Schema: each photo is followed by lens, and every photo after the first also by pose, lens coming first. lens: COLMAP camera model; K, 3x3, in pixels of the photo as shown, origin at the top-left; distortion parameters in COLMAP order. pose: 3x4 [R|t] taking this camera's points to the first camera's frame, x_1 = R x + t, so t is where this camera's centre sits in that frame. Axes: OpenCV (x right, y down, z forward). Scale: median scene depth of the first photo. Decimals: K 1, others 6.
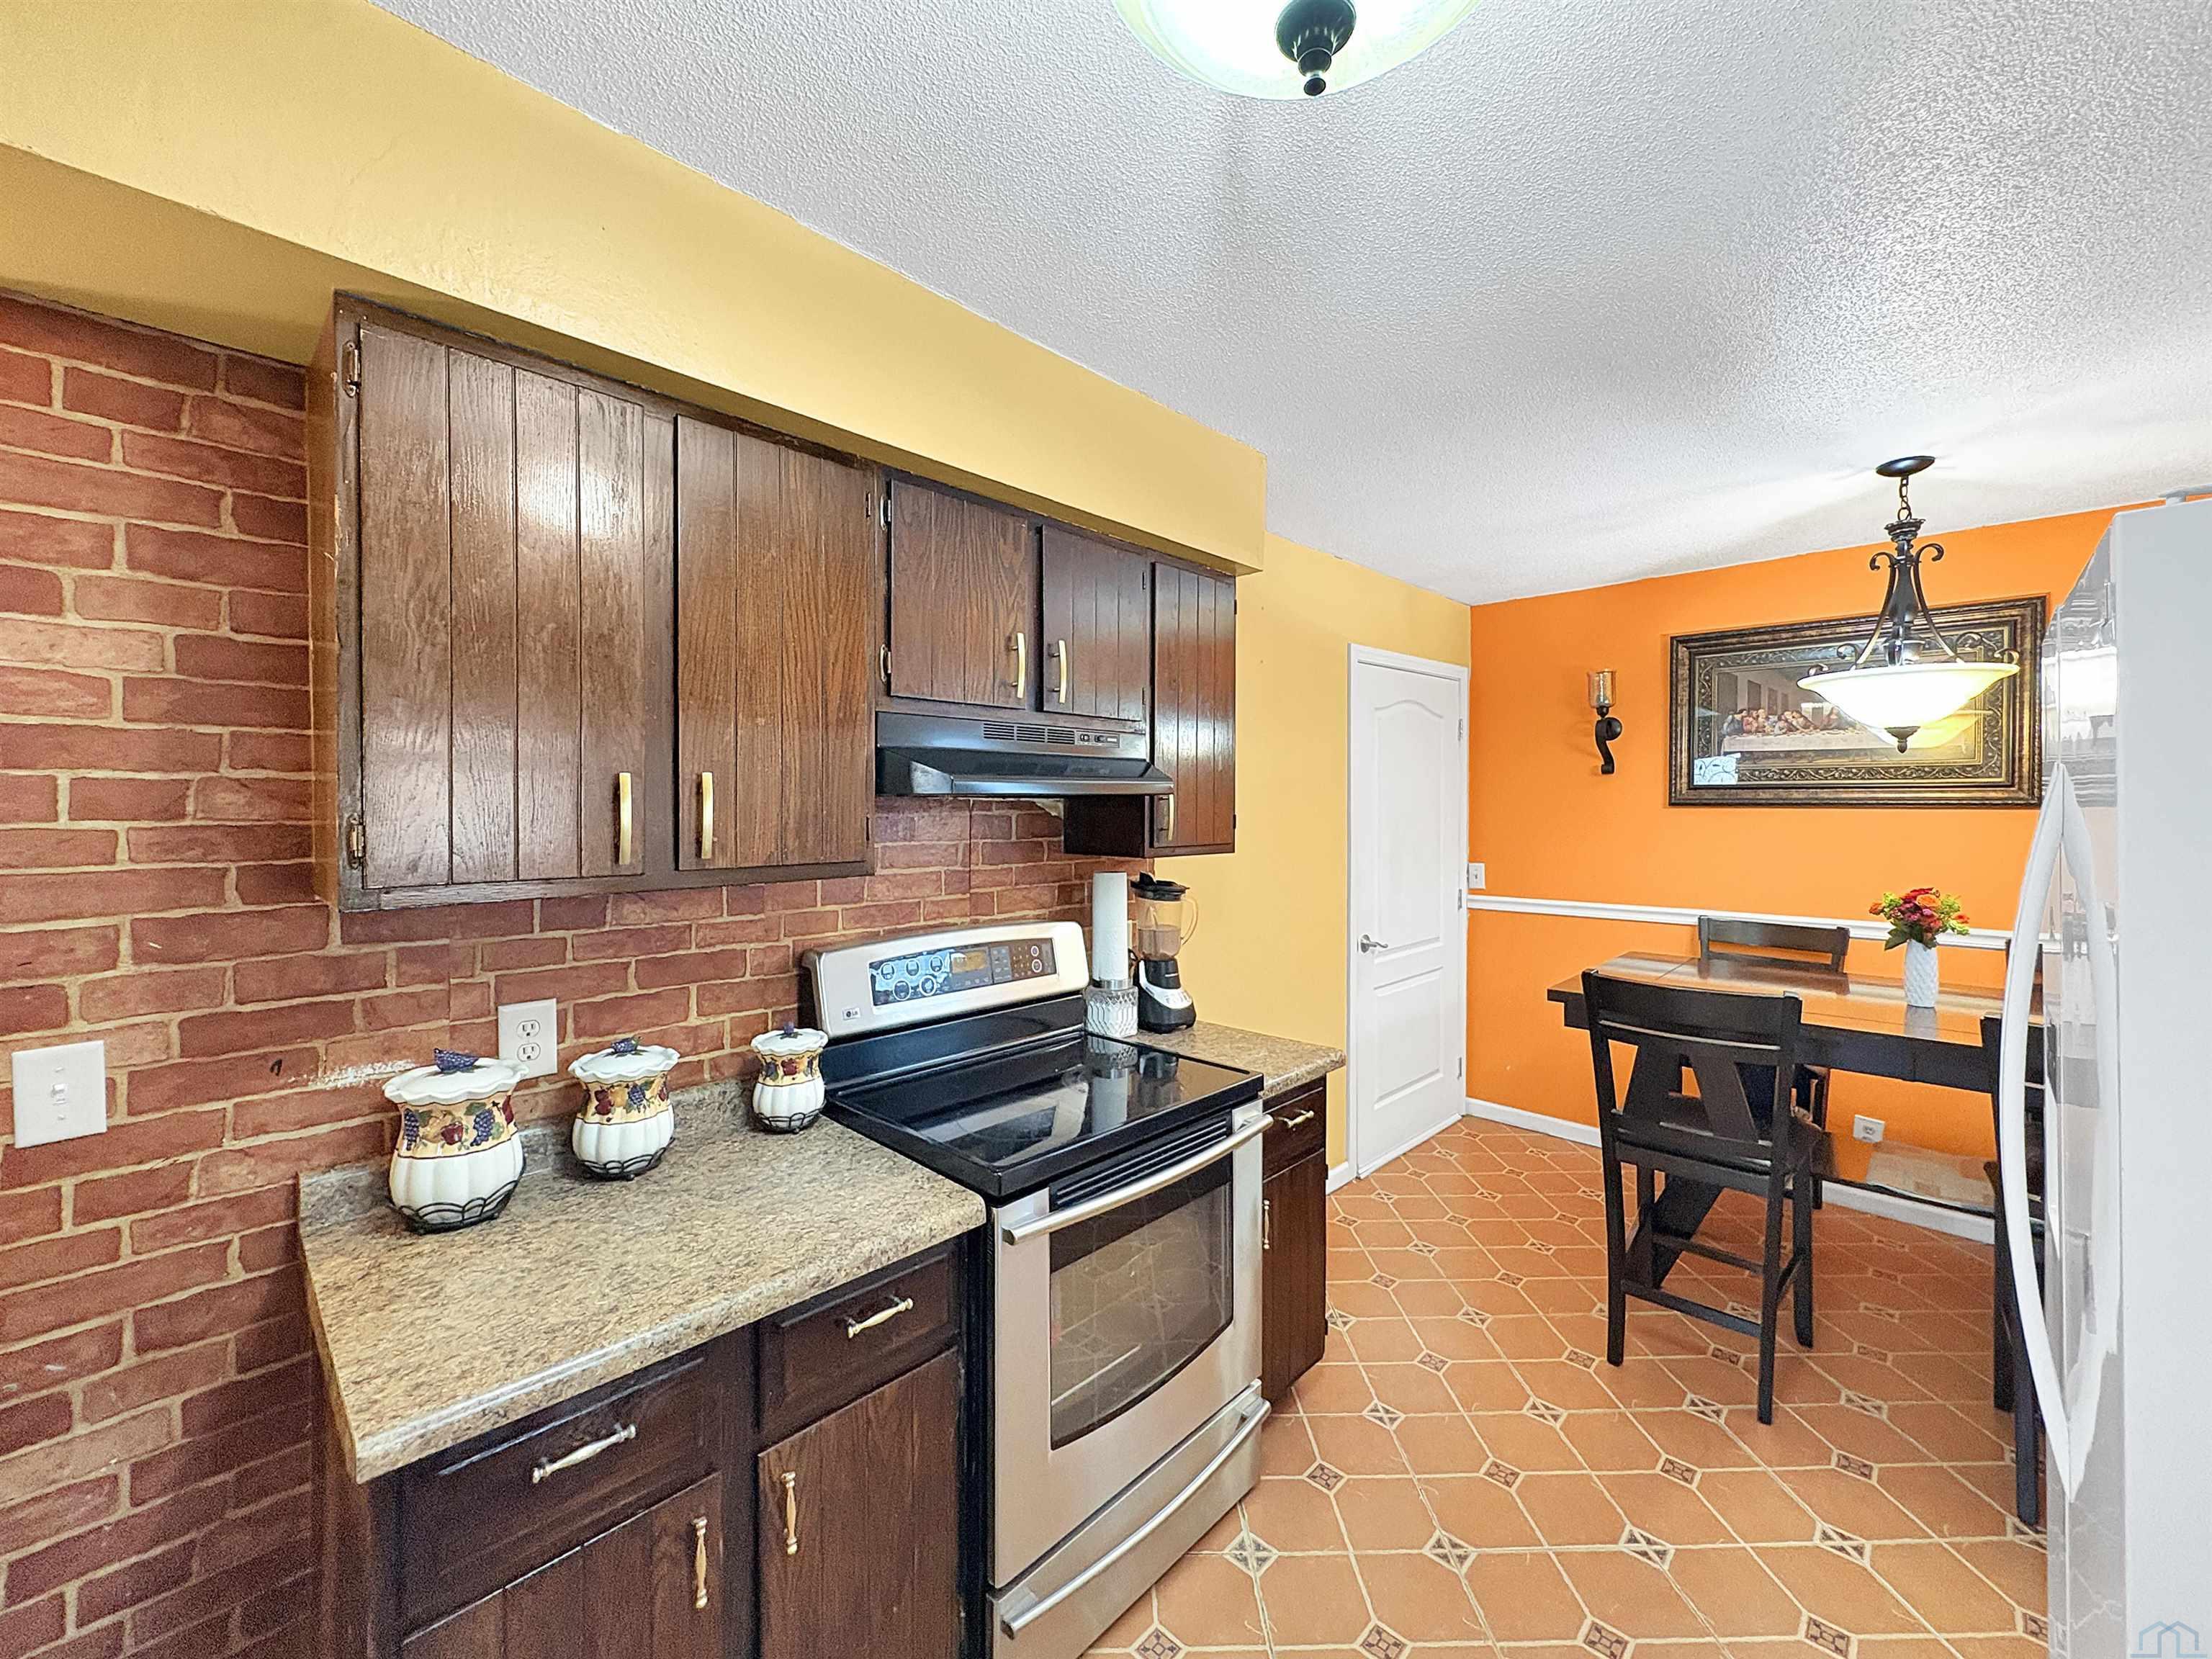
lens RADIAL K [[905.1, 0, 1115.3], [0, 905.1, 835.3], [0, 0, 1]] dist [0.005857, 0.000721]
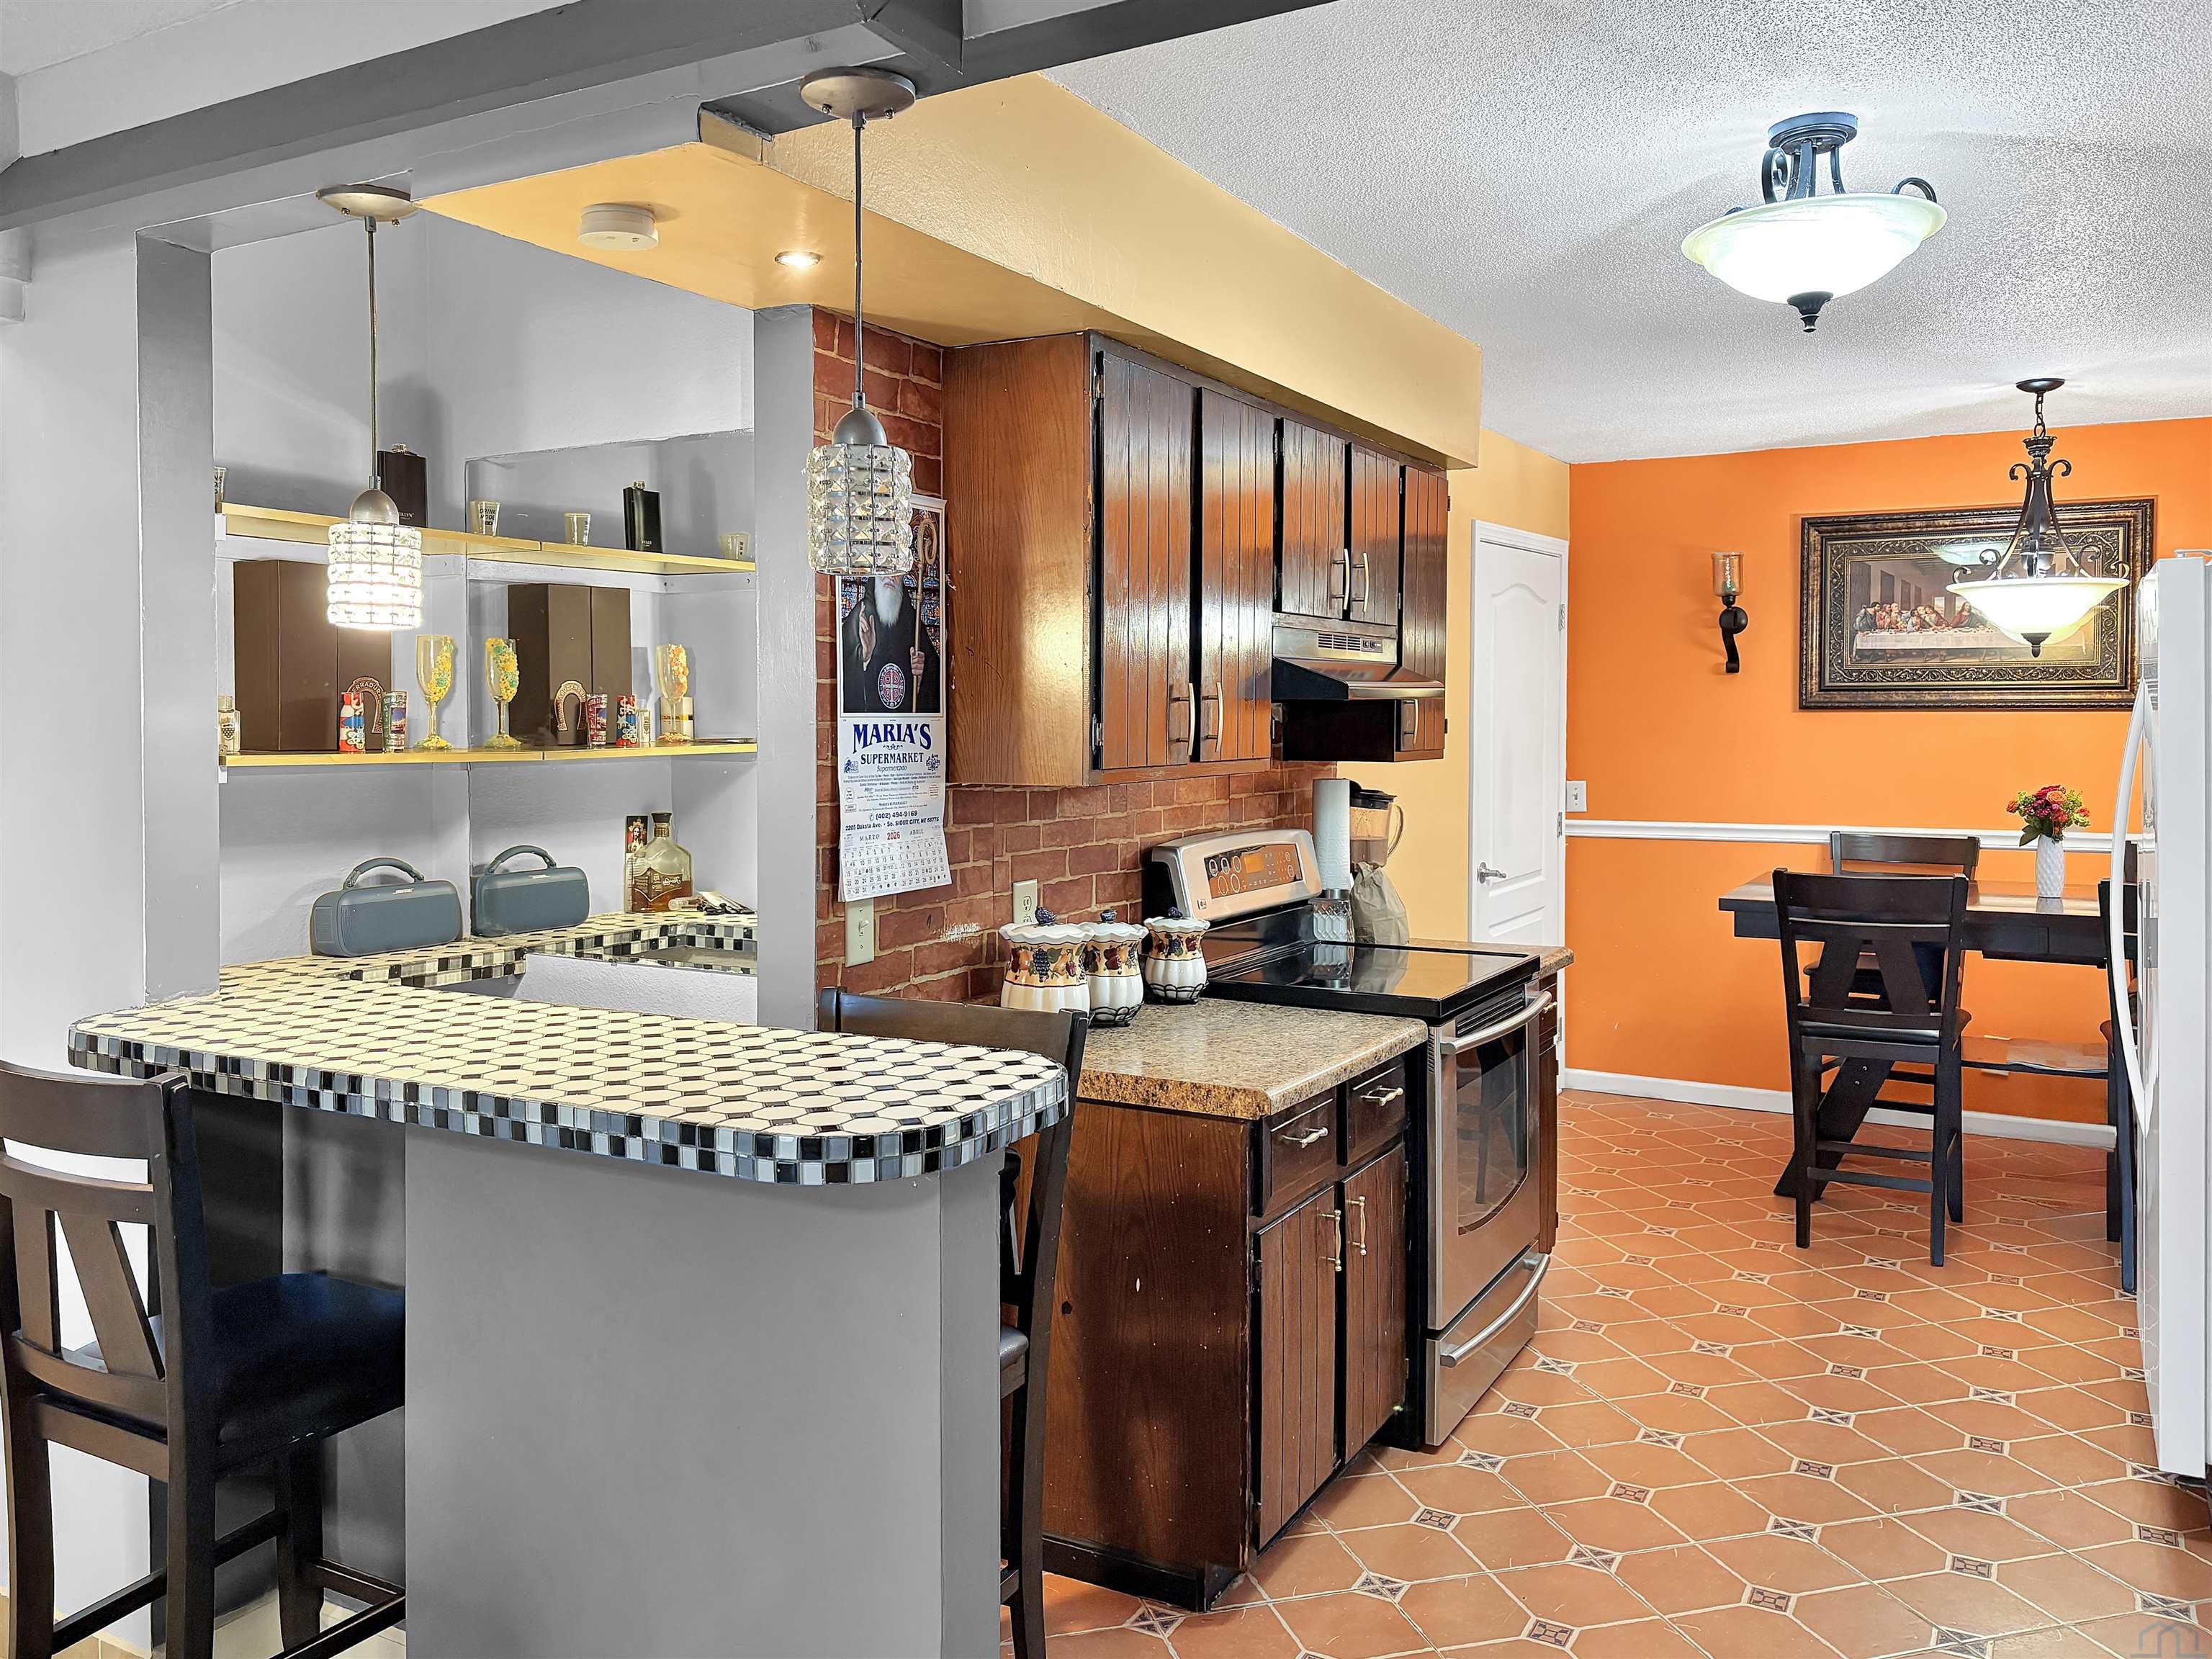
lens RADIAL K [[1695.9, 0, 1102.9], [0, 1695.9, 808.9], [0, 0, 1]] dist [0.044491, -0.006957]
pose [[0.971841, -0.014681, 0.235178, -0.640566], [0.009367, 0.999675, 0.023694, 0.027035], [-0.235450, -0.020823, 0.971663, -0.667060]]
